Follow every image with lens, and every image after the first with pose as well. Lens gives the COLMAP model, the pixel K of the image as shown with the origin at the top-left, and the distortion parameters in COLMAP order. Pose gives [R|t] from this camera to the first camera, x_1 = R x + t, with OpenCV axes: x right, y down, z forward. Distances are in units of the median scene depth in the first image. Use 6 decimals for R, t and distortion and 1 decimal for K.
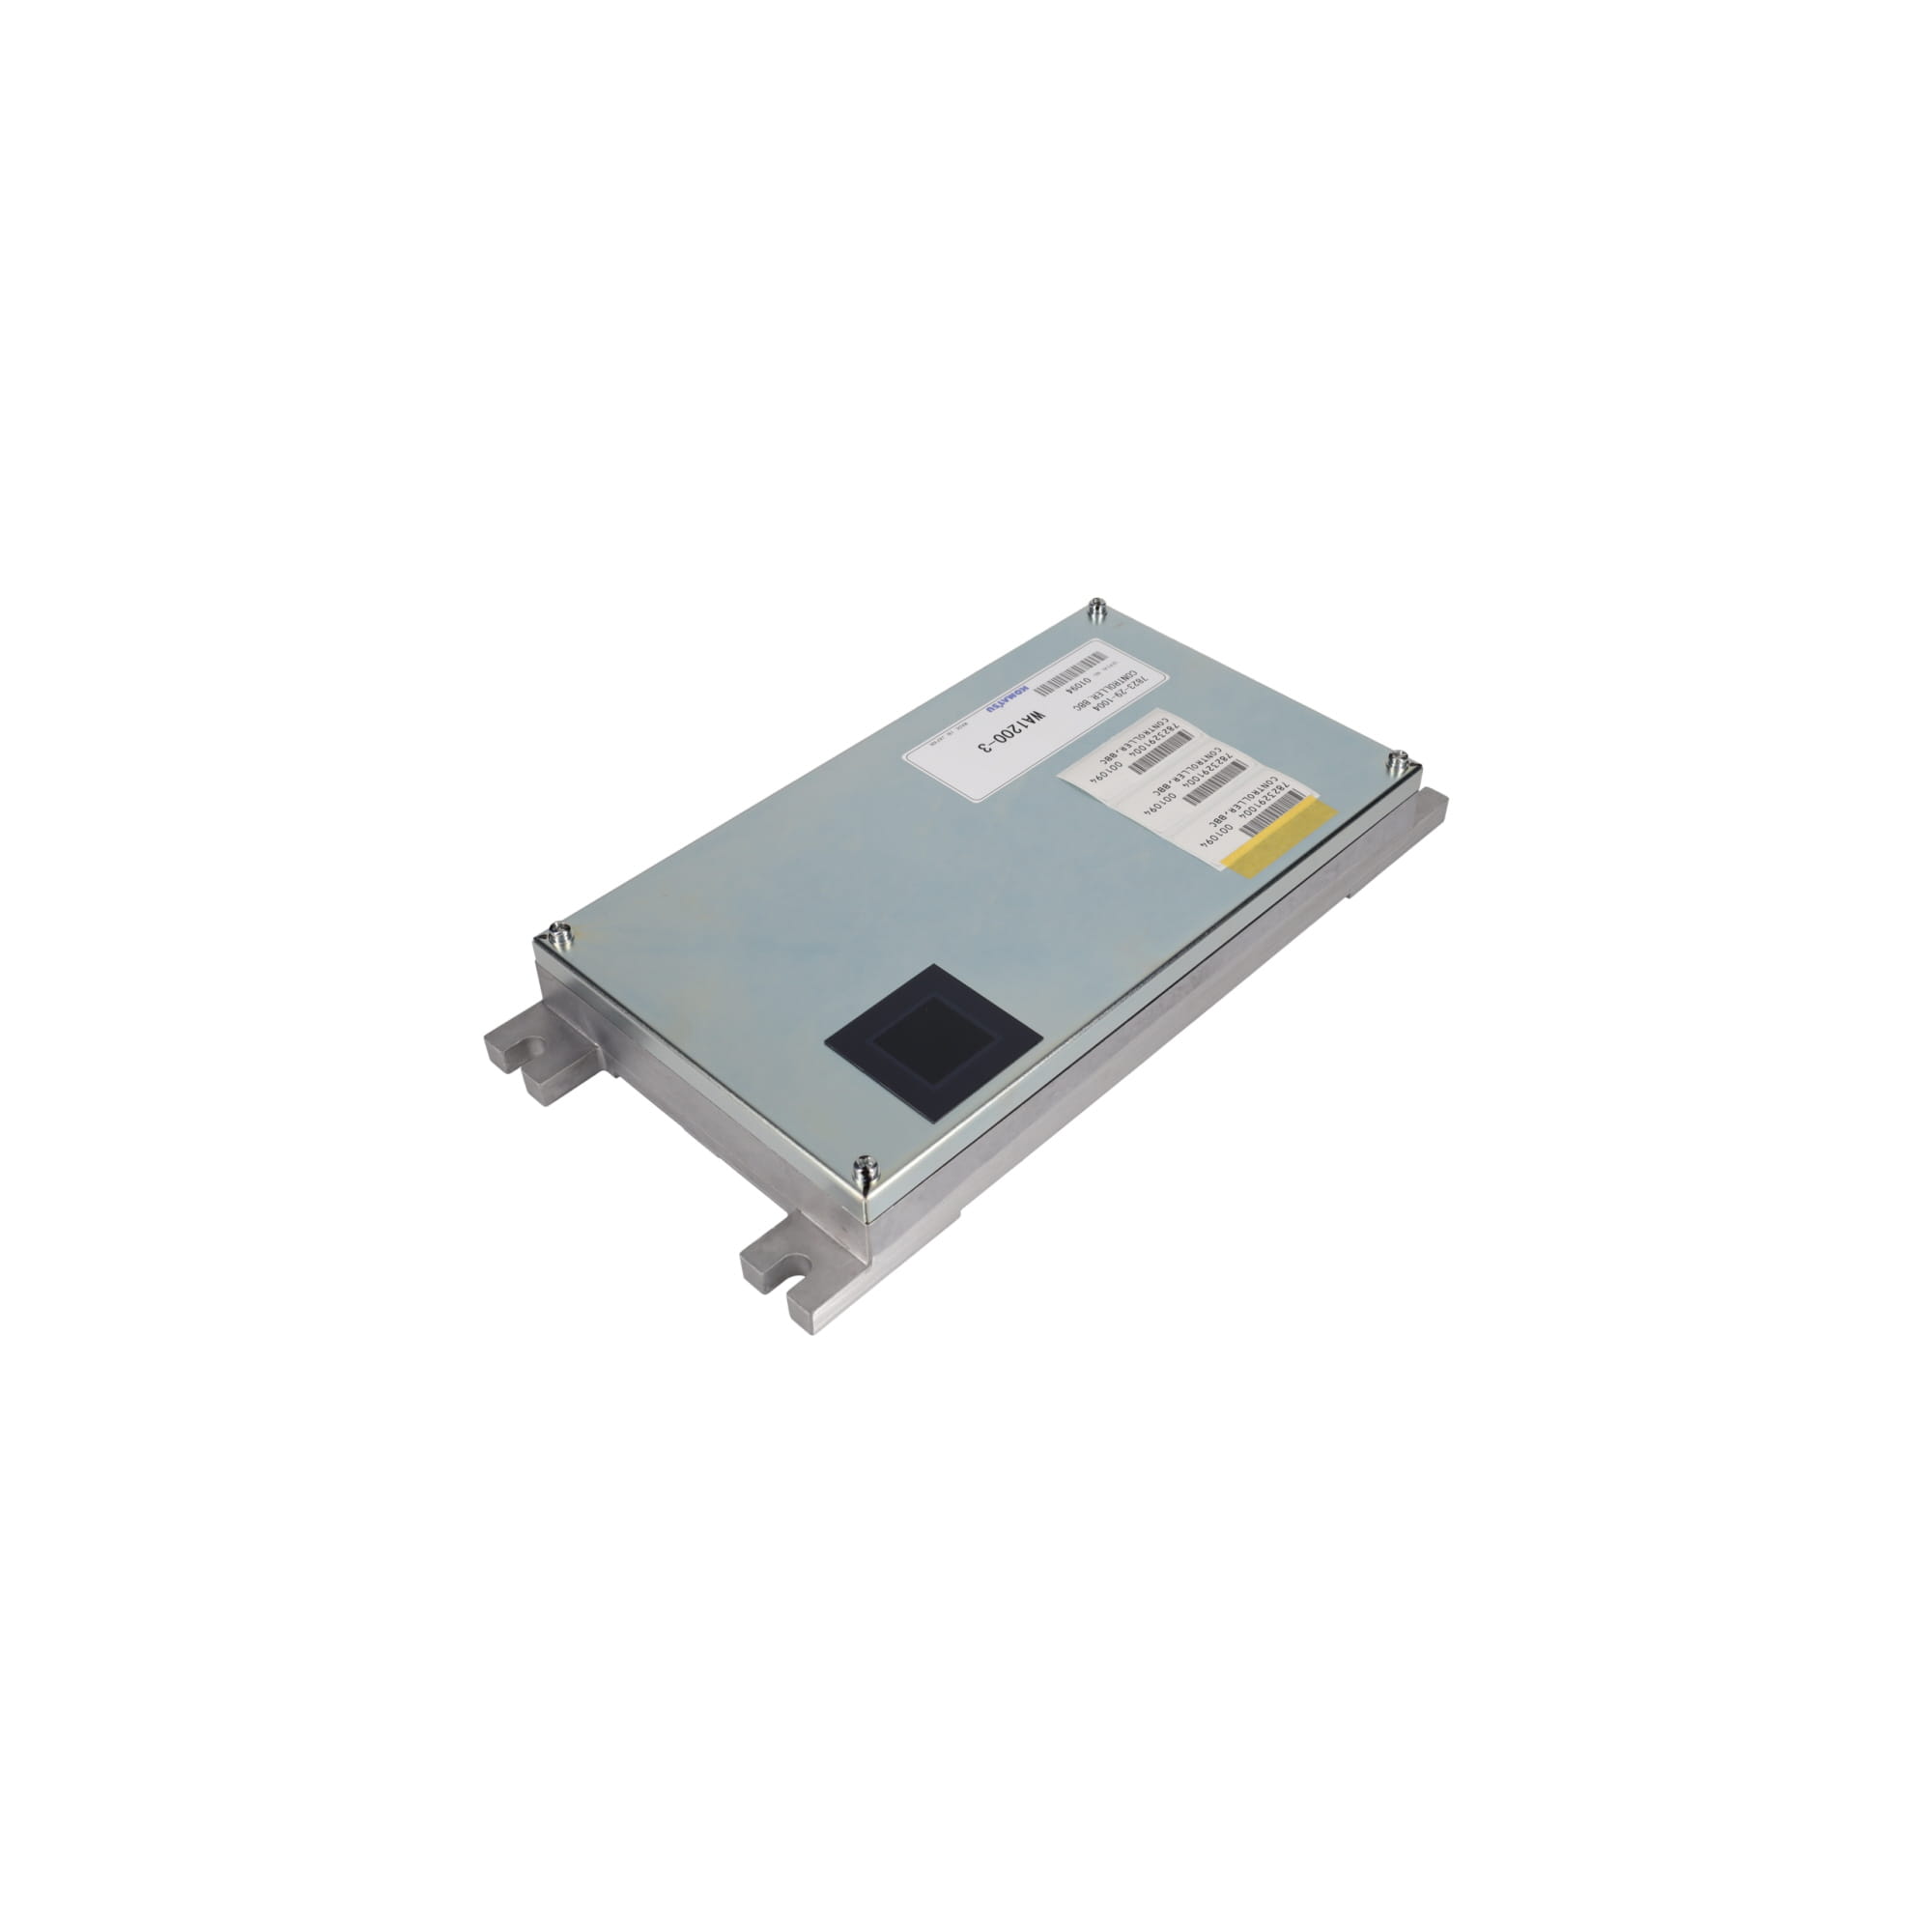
lens RADIAL K [[1905.6, 0, 977.2], [0, 1905.6, 900.4], [0, 0, 1]] dist [-0.000706, 0.000827]
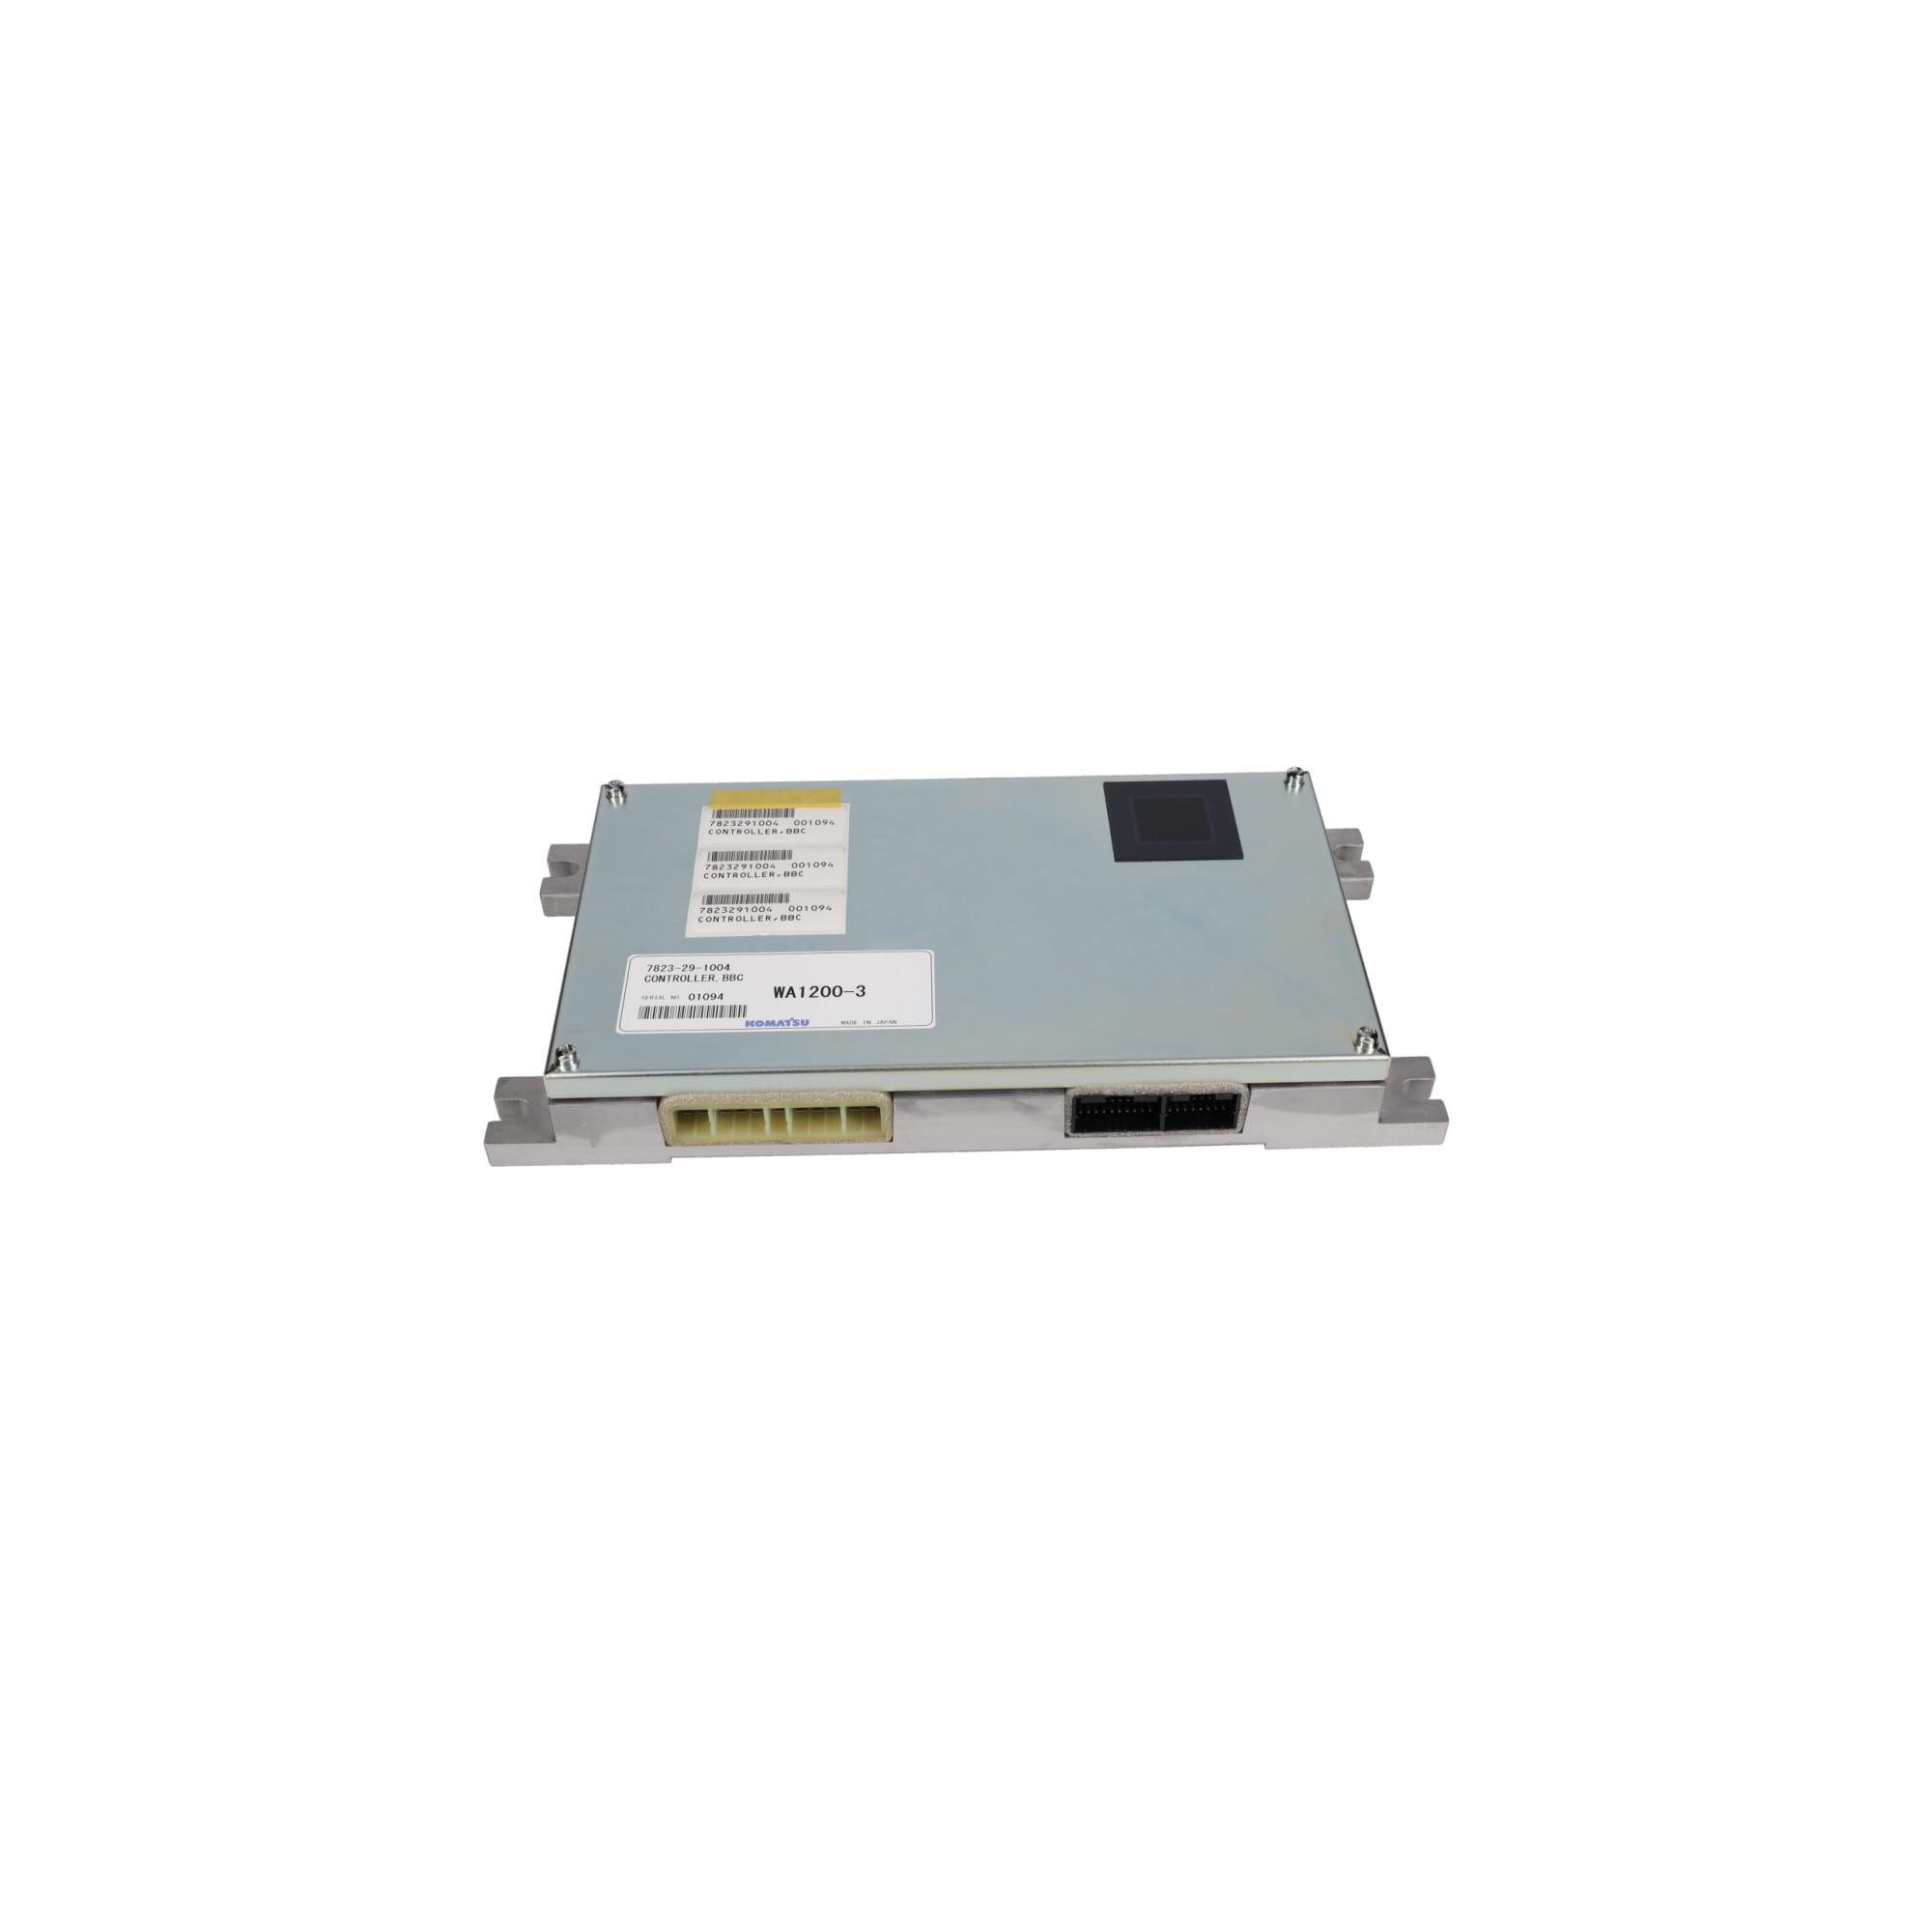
lens RADIAL K [[1905.6, 0, 977.2], [0, 1905.6, 900.4], [0, 0, 1]] dist [-0.000706, 0.000827]
pose [[-0.718216, -0.452811, 0.528325, -0.520459], [0.463929, 0.254266, 0.848598, -0.874216], [-0.518590, 0.854582, 0.027454, 0.920493]]
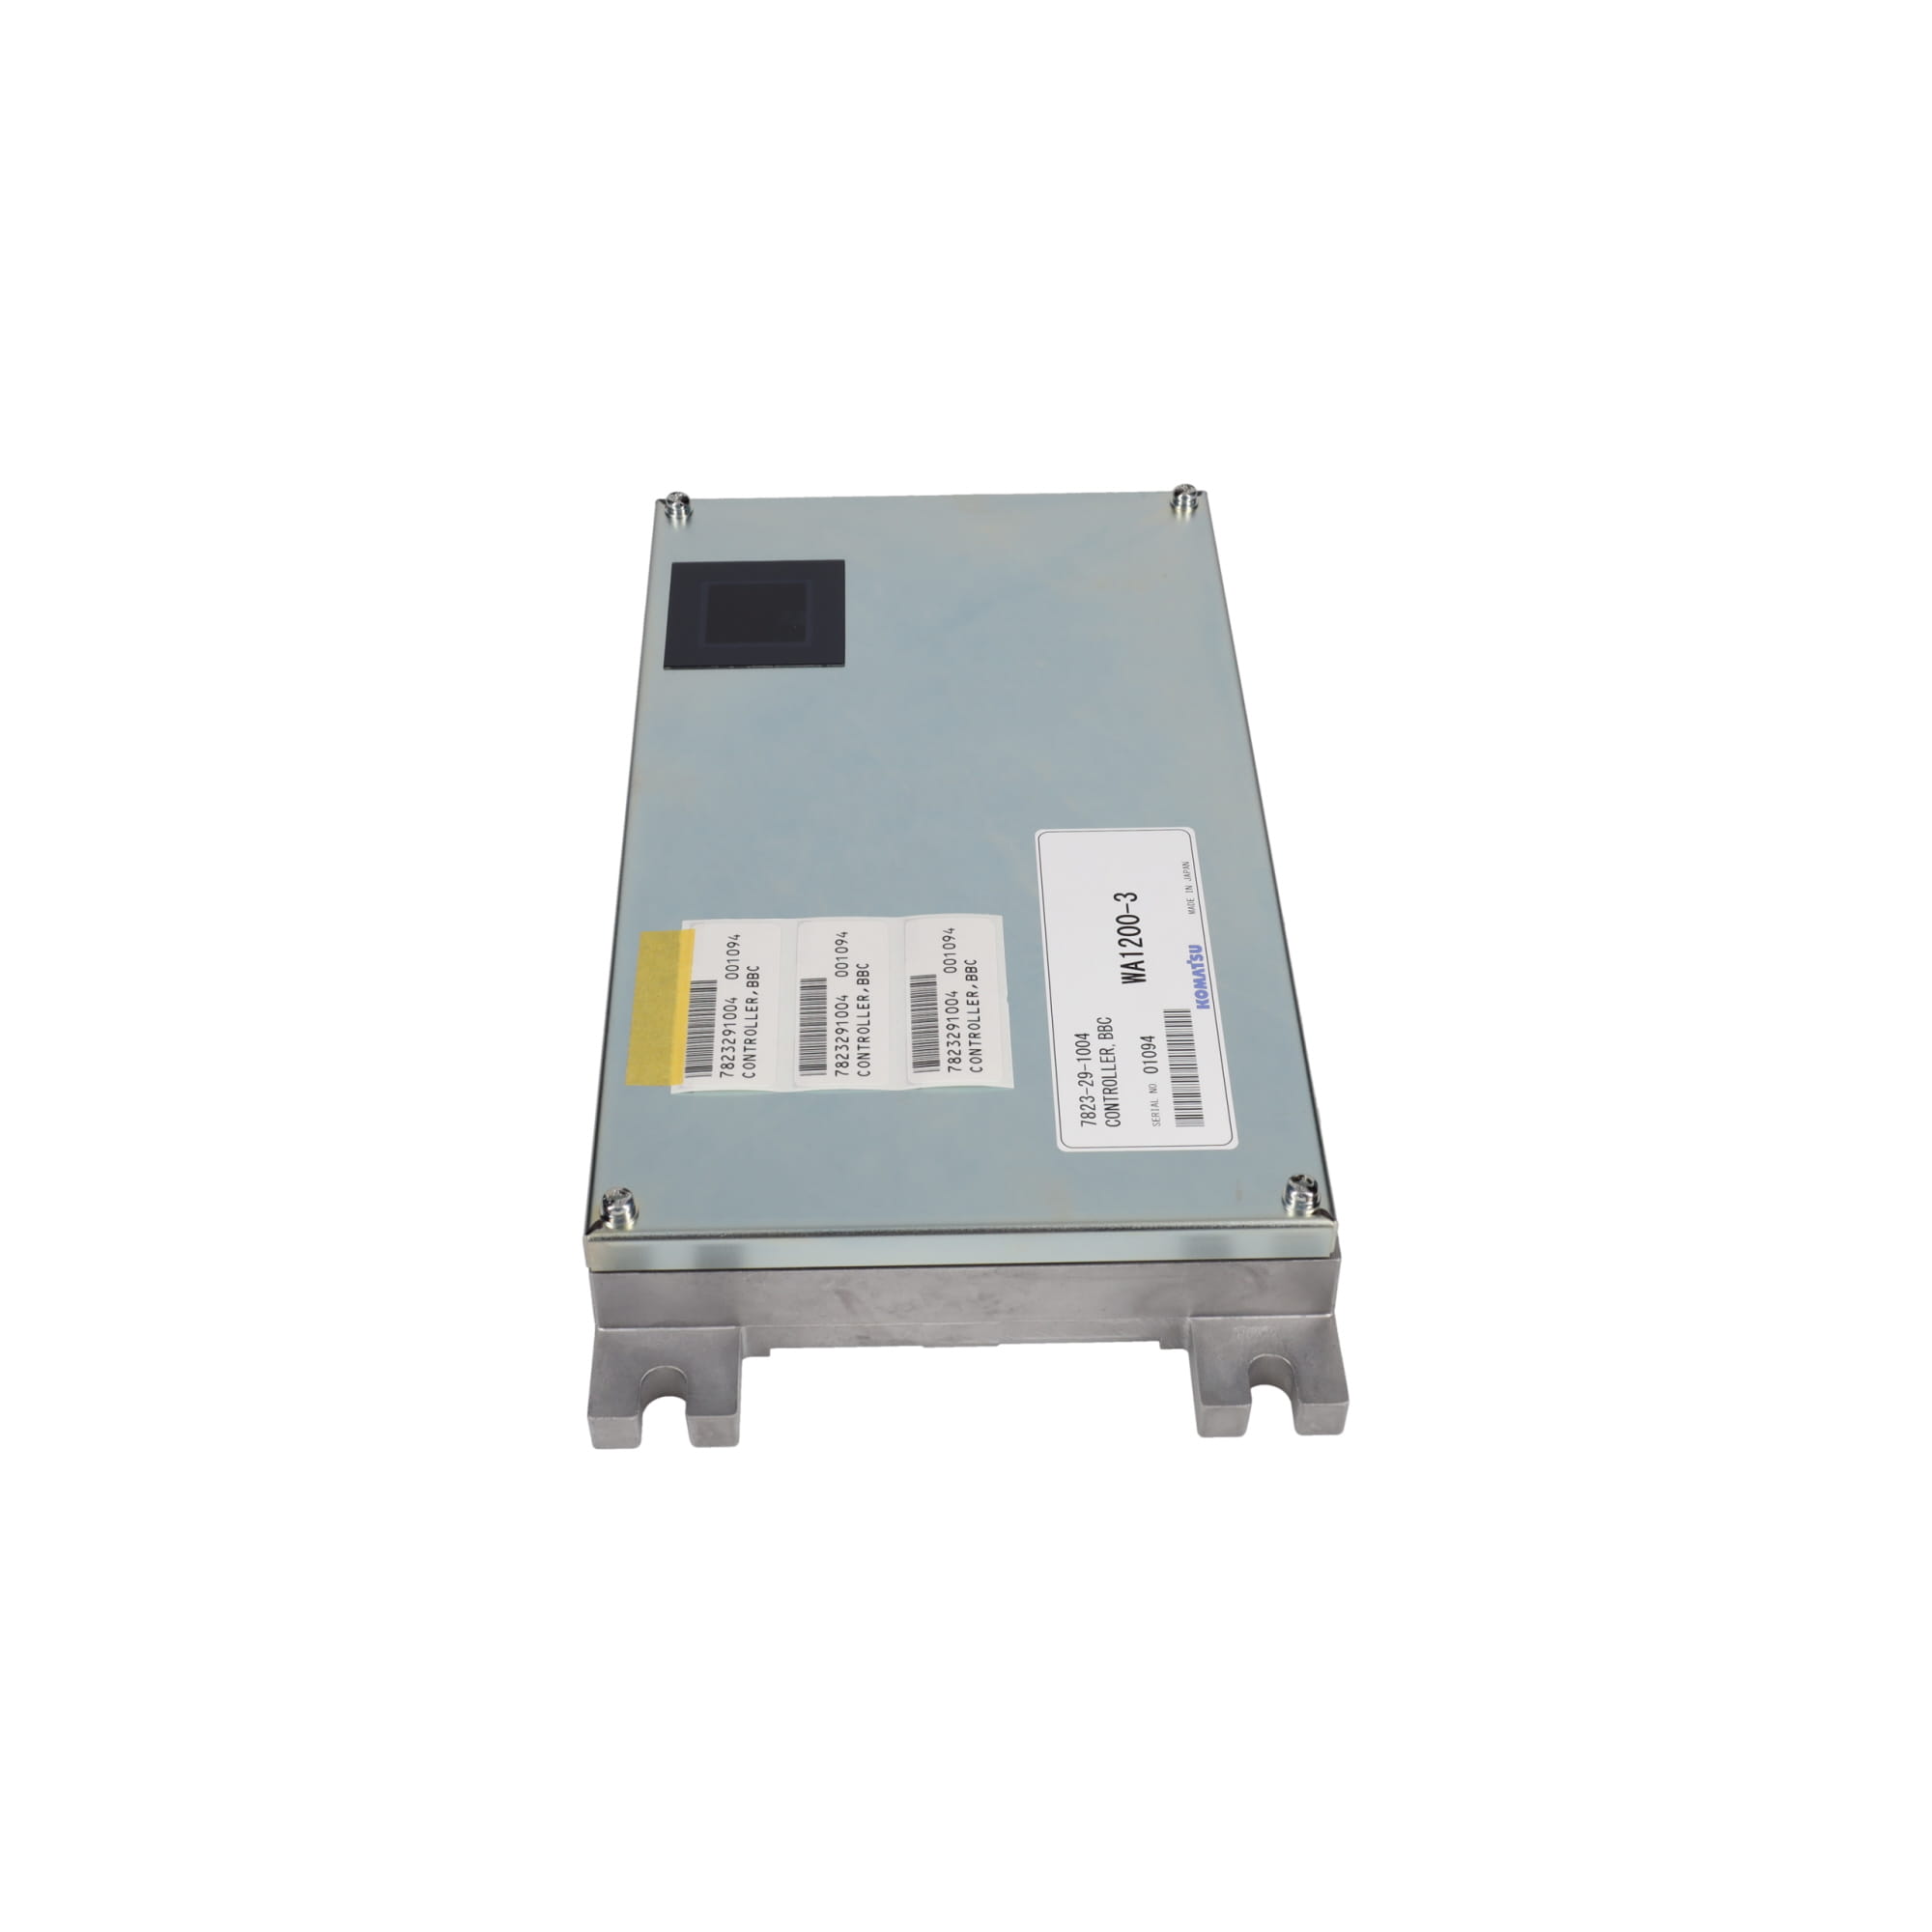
lens RADIAL K [[2612.7, 0, 966.0], [0, 2612.7, 966.0], [0, 0, 1]] dist [-0.006365, -0.003239]
pose [[-0.697802, 0.495151, -0.517589, 0.525364], [-0.478349, 0.215715, 0.851263, -0.823329], [0.533156, 0.841601, 0.086328, 0.927739]]
